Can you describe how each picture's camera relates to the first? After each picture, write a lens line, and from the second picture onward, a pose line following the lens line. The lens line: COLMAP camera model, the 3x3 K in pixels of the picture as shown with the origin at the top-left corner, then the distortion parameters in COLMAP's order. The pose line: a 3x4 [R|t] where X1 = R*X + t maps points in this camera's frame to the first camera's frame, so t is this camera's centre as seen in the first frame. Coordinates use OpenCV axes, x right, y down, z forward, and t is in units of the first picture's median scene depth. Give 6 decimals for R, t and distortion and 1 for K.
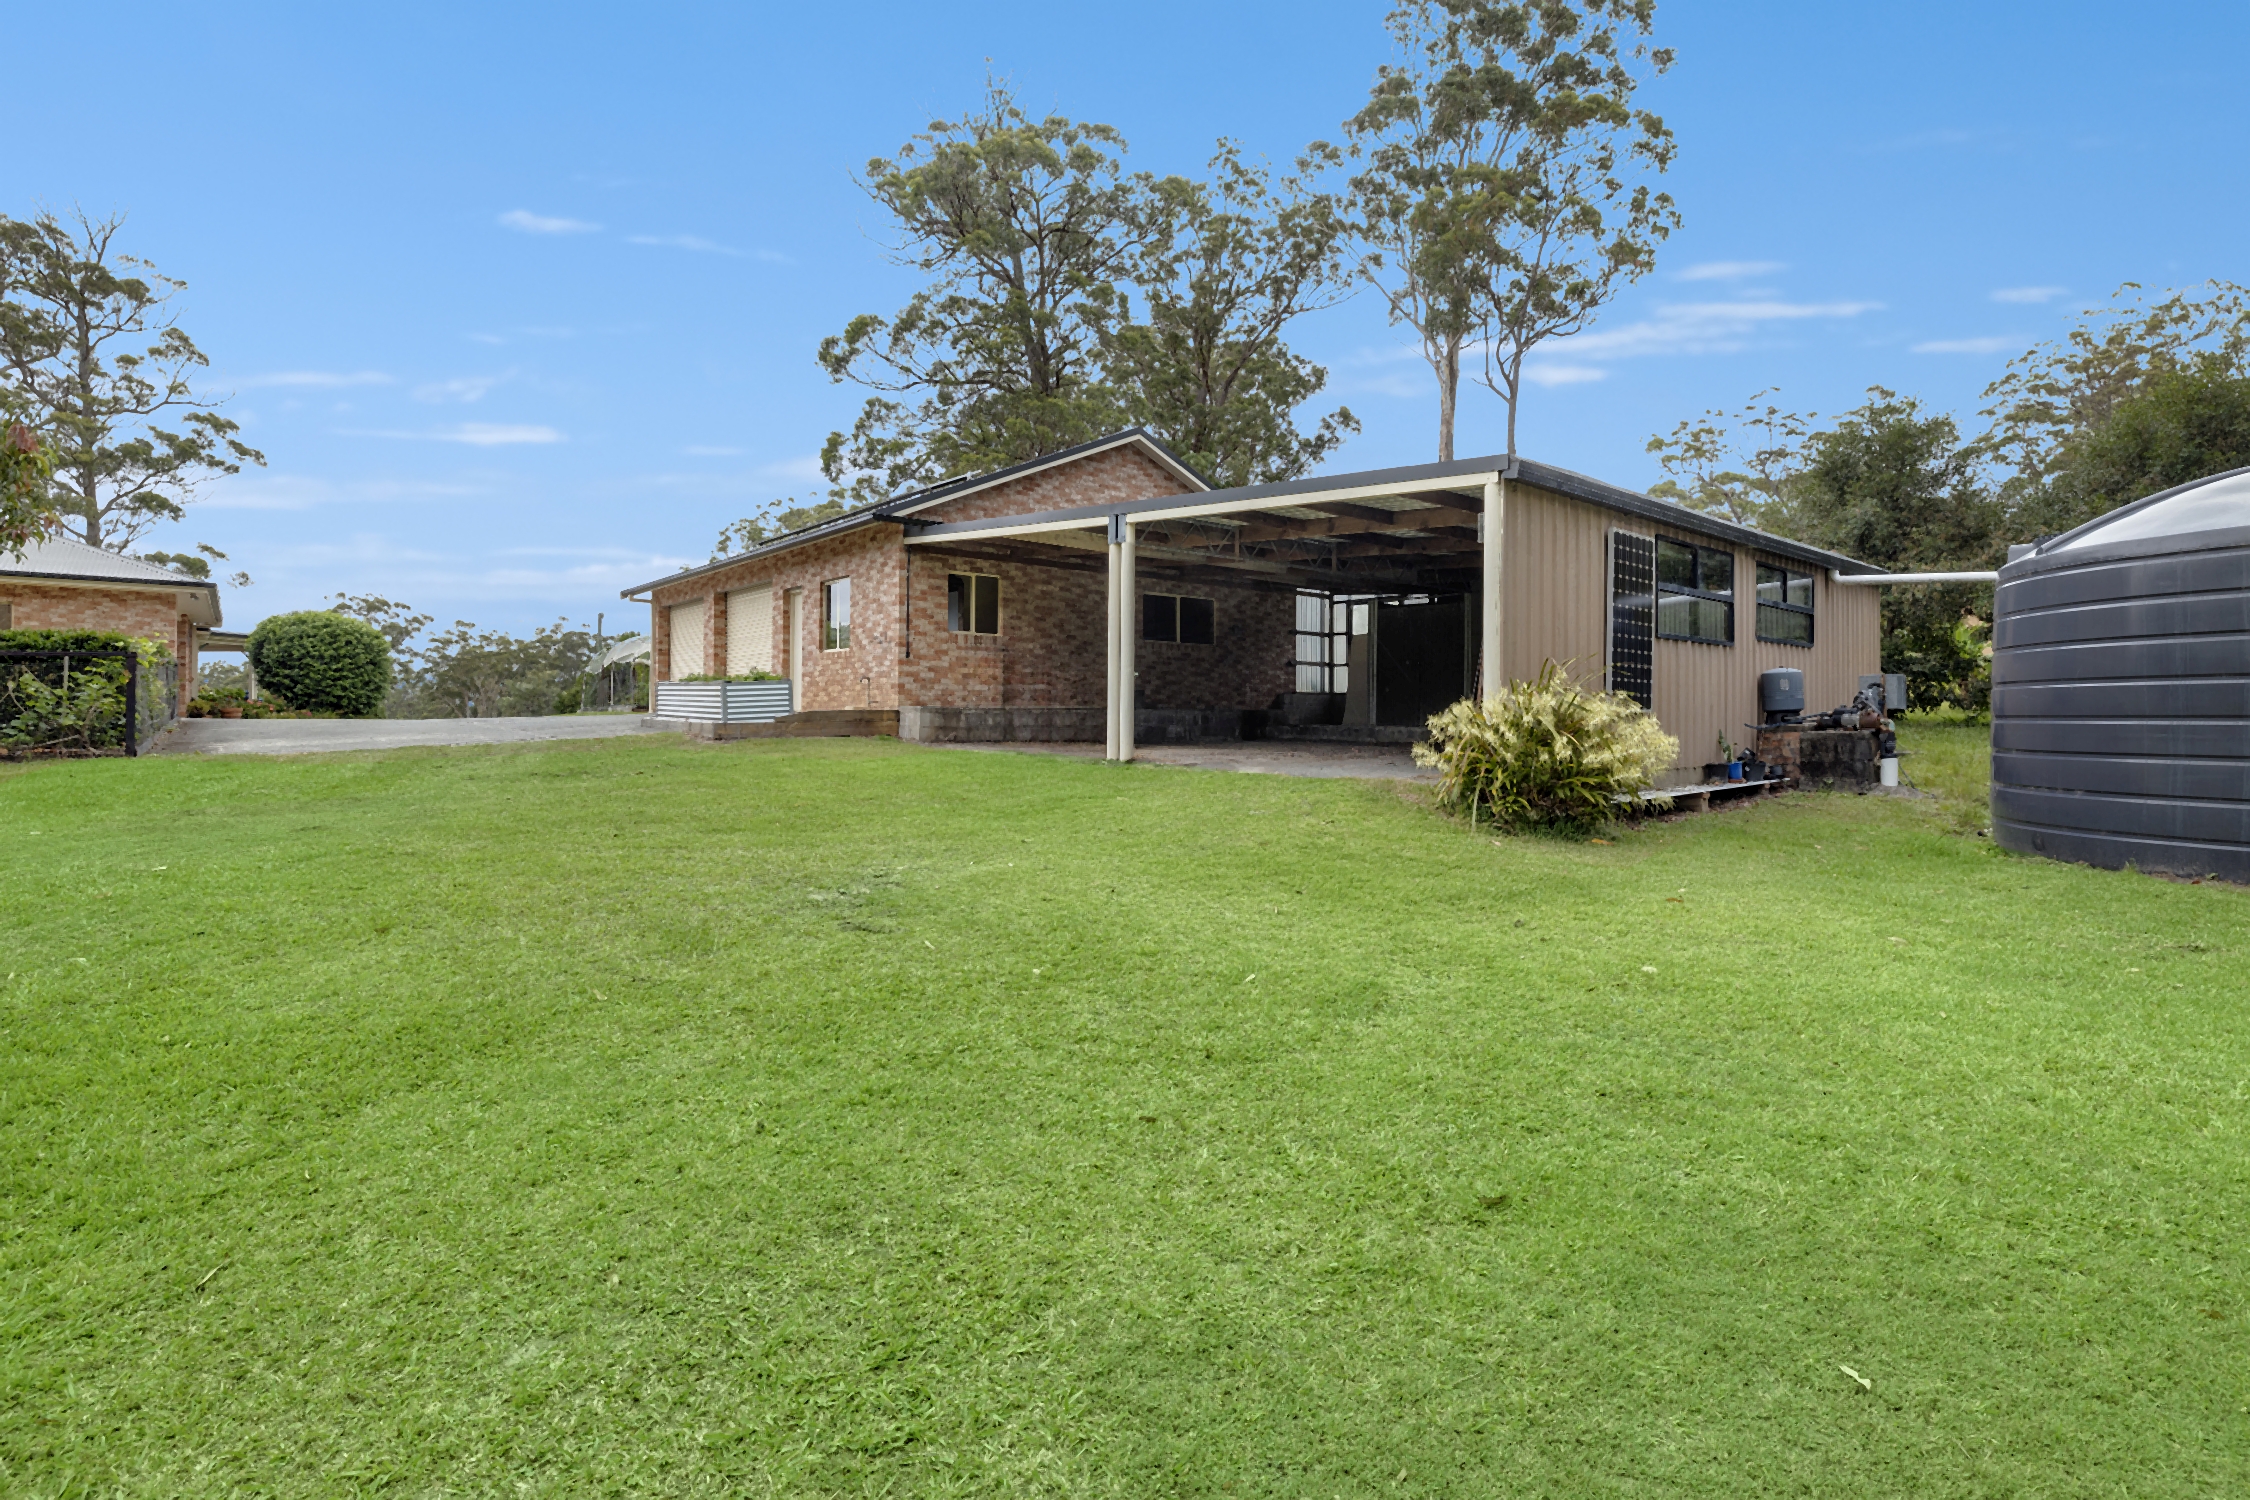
lens RADIAL K [[1083.0, 0, 1129.8], [0, 1083.0, 685.0], [0, 0, 1]] dist [-0.002574, 0.000542]
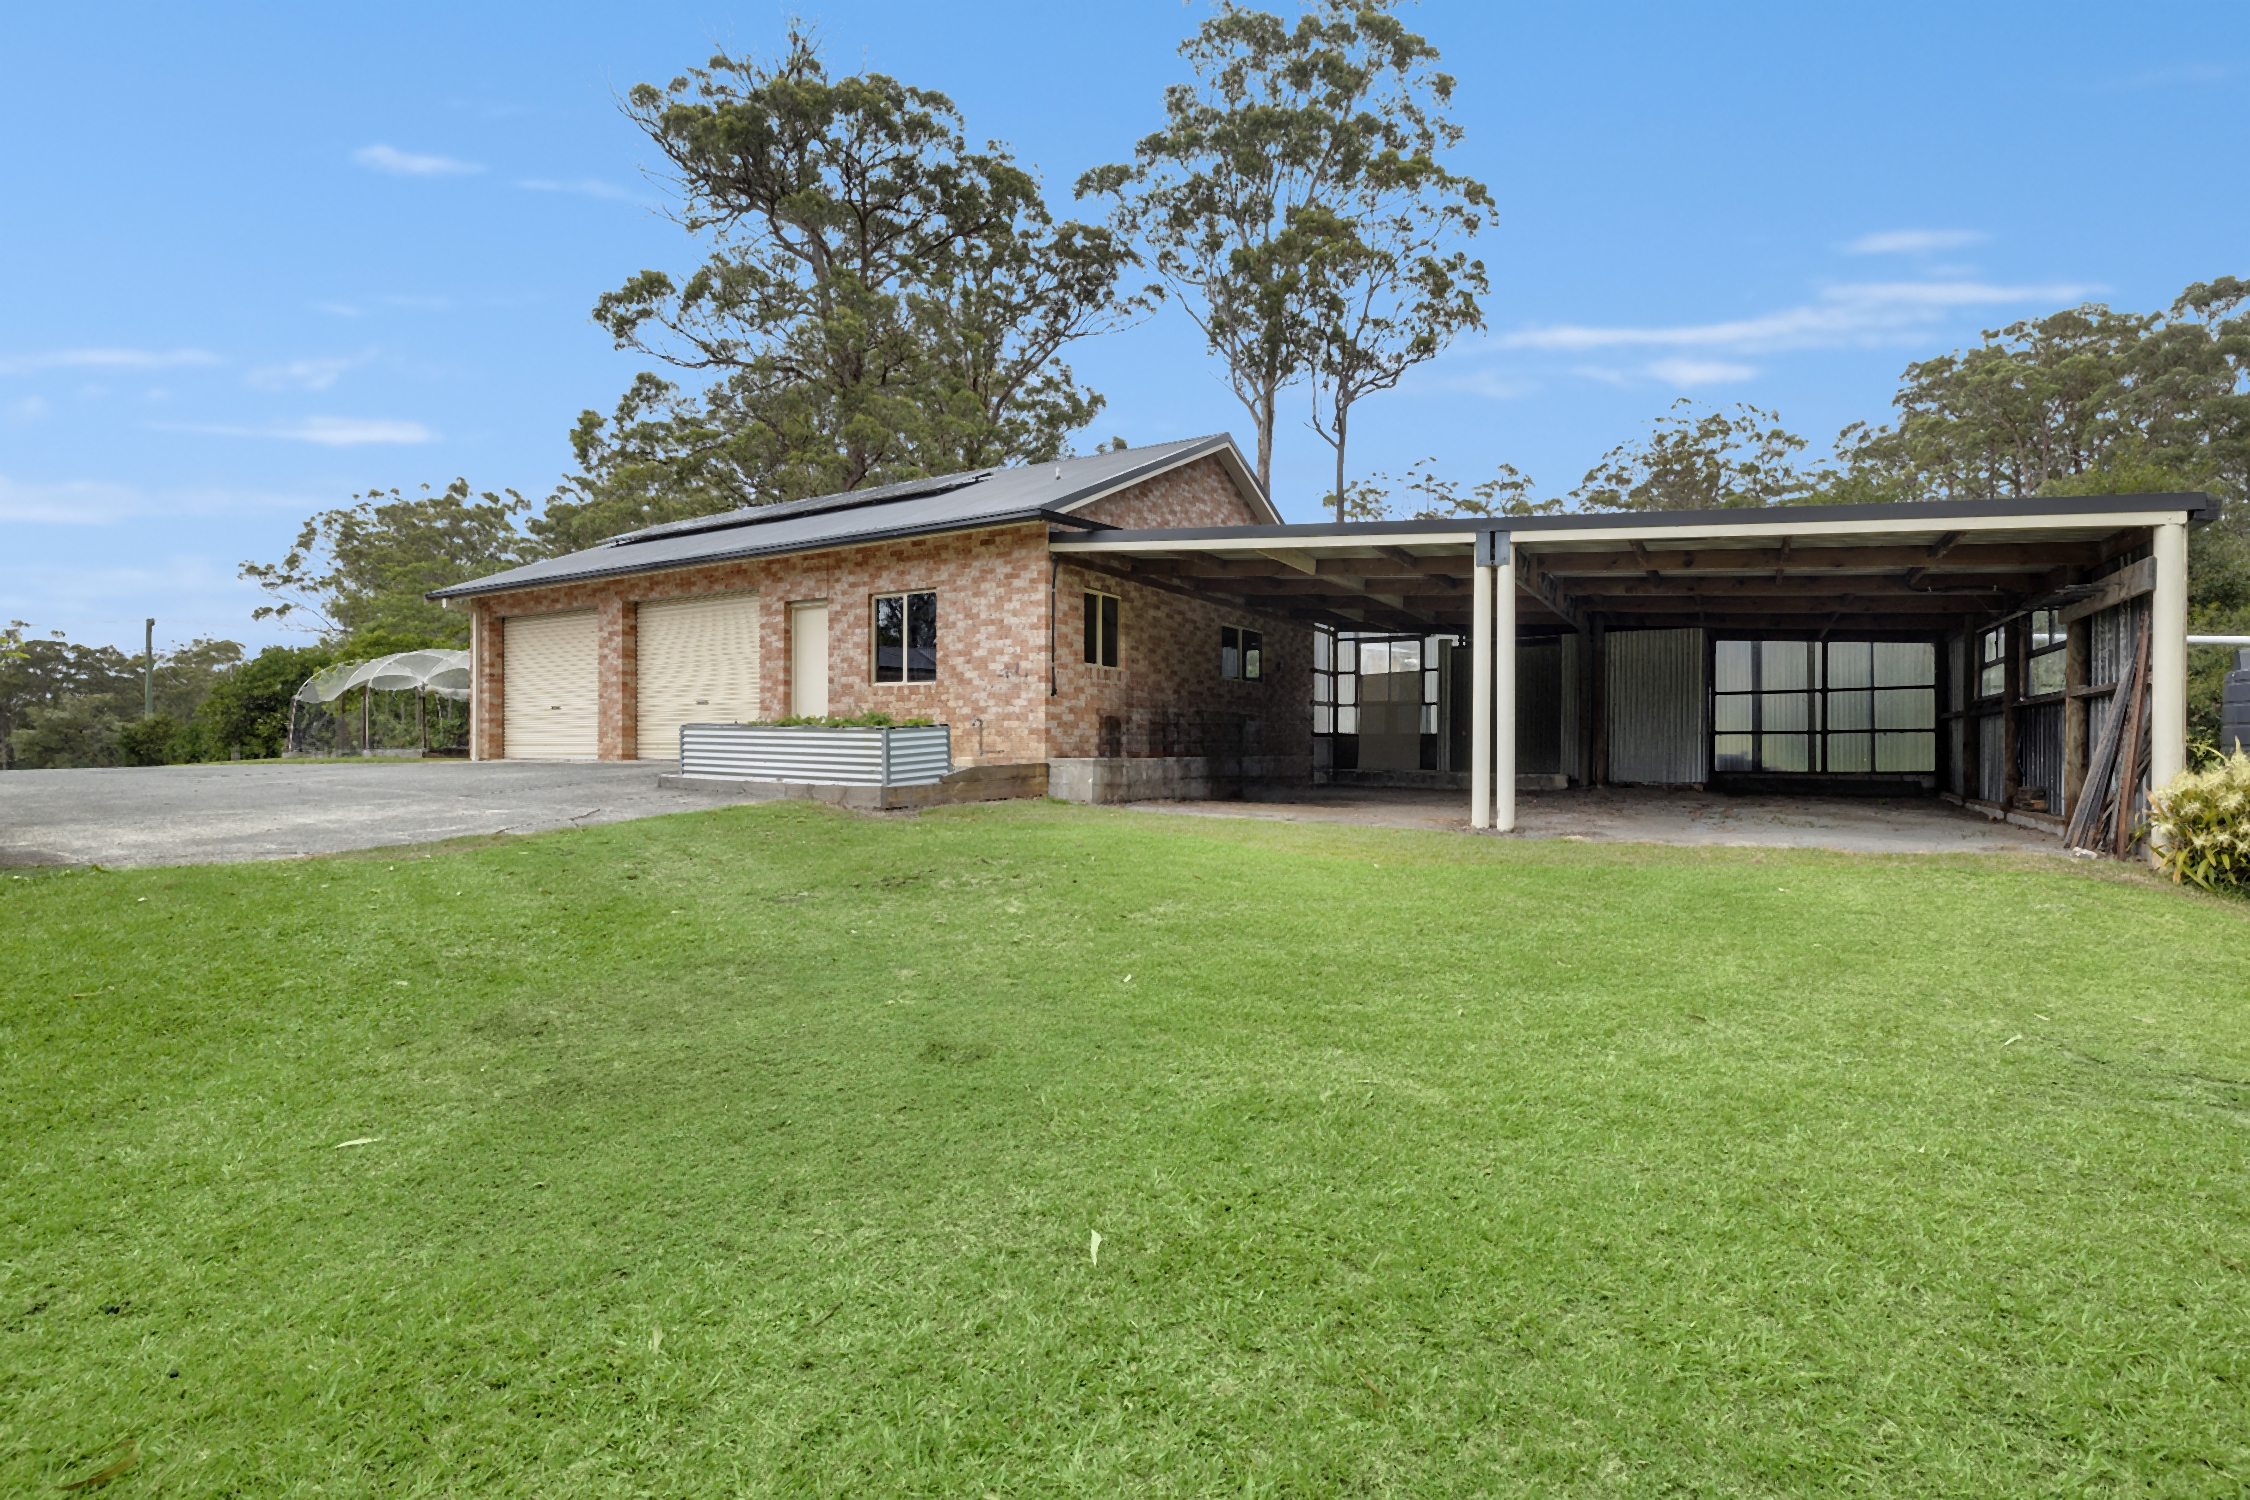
lens RADIAL K [[1062.7, 0, 1125.0], [0, 1062.7, 750.0], [0, 0, 1]] dist [-0.011137, 0.000257]
pose [[0.941177, -0.004647, 0.337882, -0.307793], [-0.006840, 0.999439, 0.032799, -0.008653], [-0.337845, -0.033181, 0.940617, 0.184941]]
